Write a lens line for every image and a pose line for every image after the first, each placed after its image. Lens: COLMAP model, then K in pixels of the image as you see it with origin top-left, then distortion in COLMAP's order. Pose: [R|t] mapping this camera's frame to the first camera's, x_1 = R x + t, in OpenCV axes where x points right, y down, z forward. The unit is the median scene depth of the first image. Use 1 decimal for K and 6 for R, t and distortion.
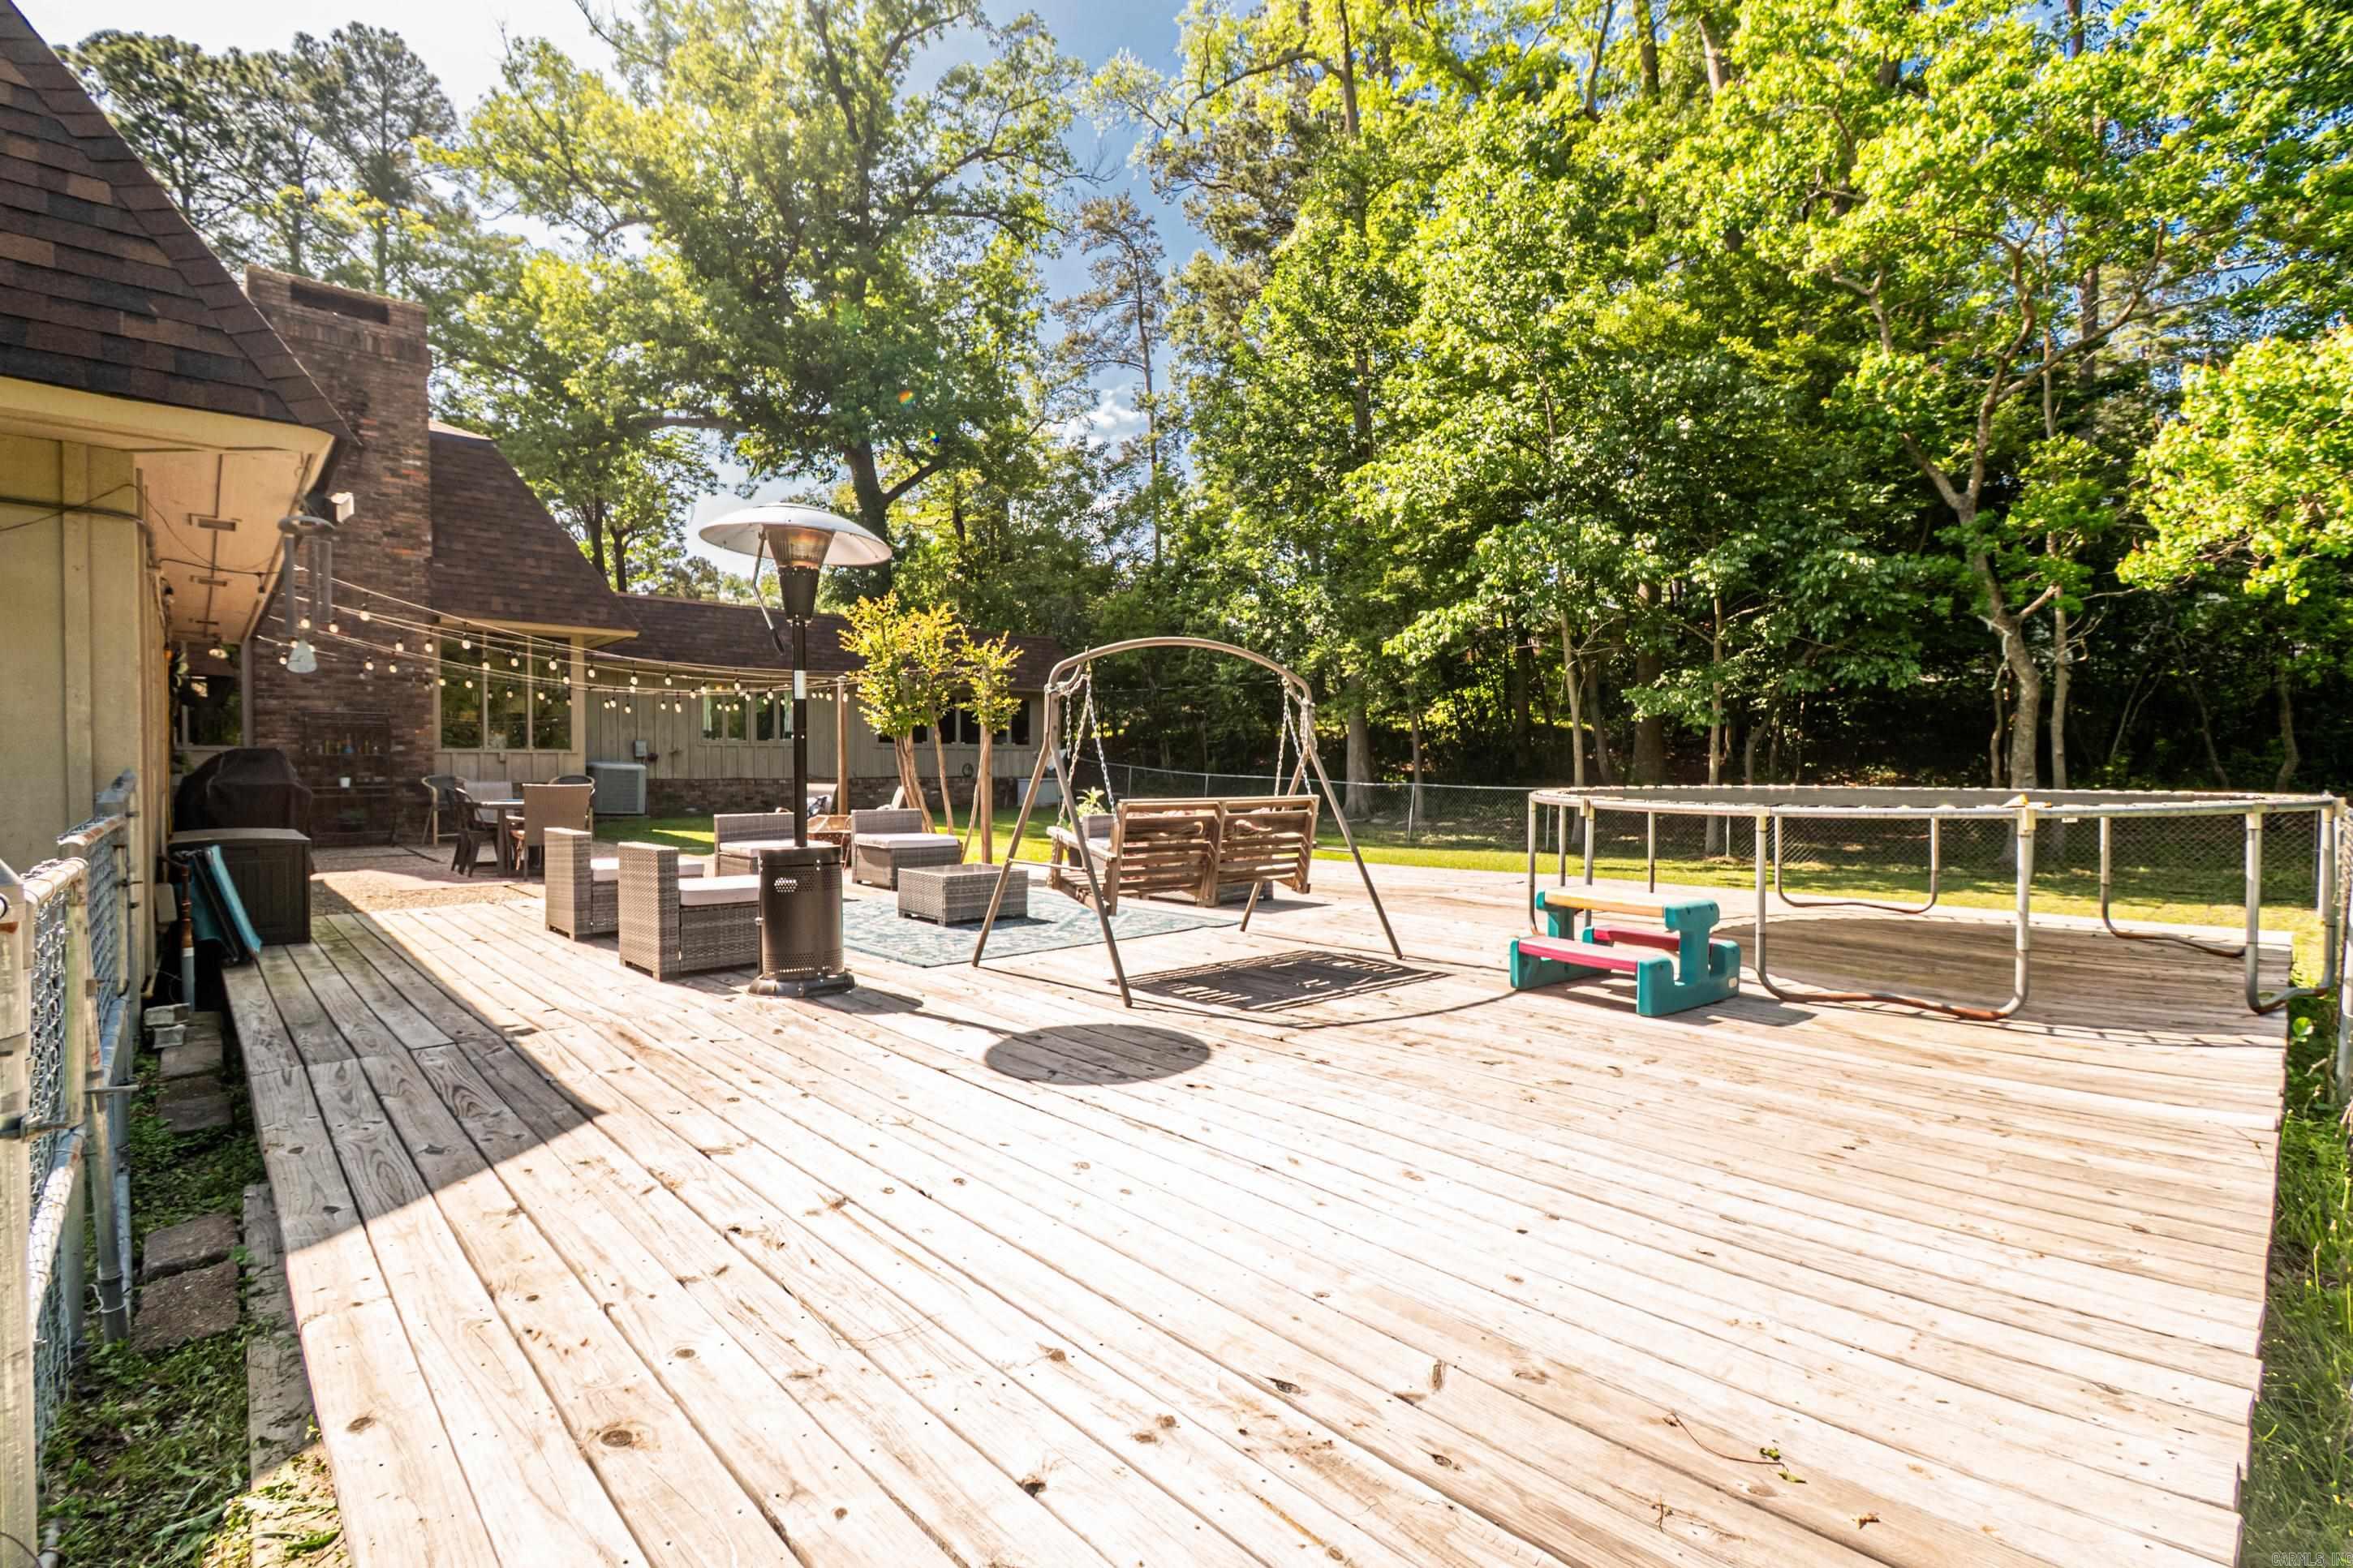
lens RADIAL K [[1048.4, 0, 1191.8], [0, 1048.4, 785.4], [0, 0, 1]] dist [0.004271, -0.000788]
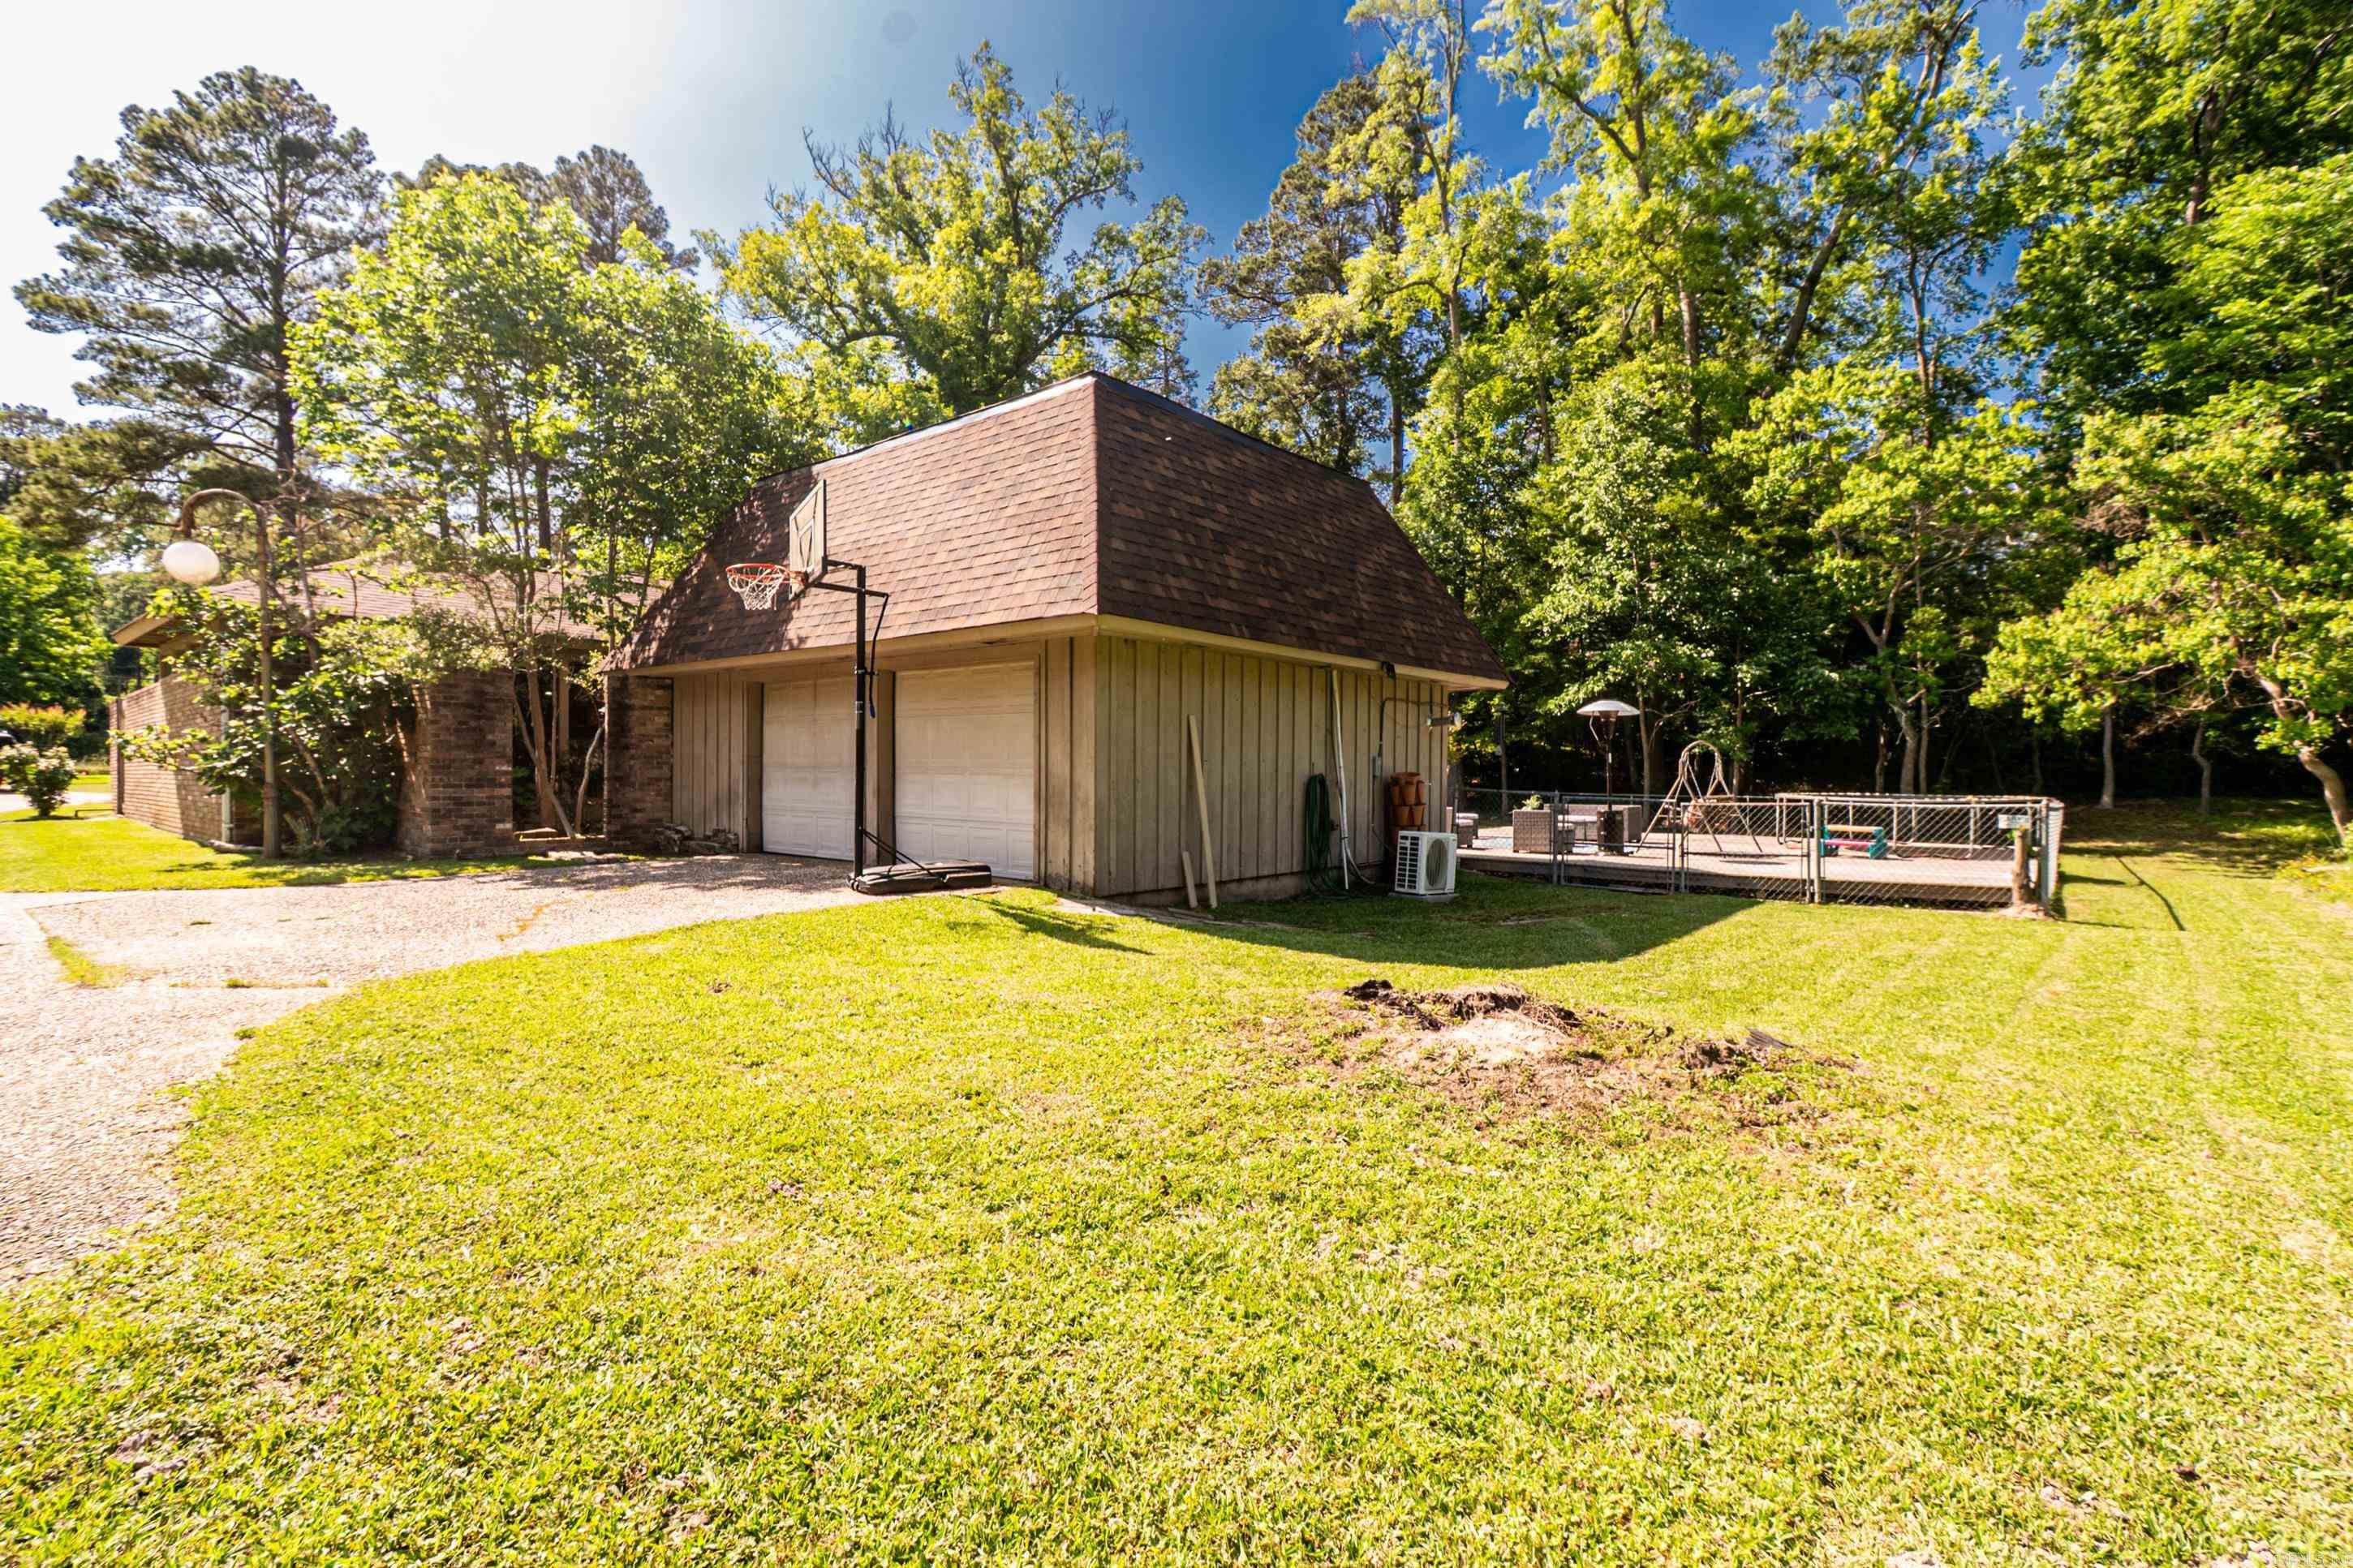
lens RADIAL K [[1048.4, 0, 1161.0], [0, 1048.4, 783.1], [0, 0, 1]] dist [0.004271, -0.000788]
pose [[0.993479, 0.013098, 0.113261, -0.692610], [-0.012588, 0.999907, -0.005219, 0.005427], [-0.113318, 0.003759, 0.993552, -0.659385]]
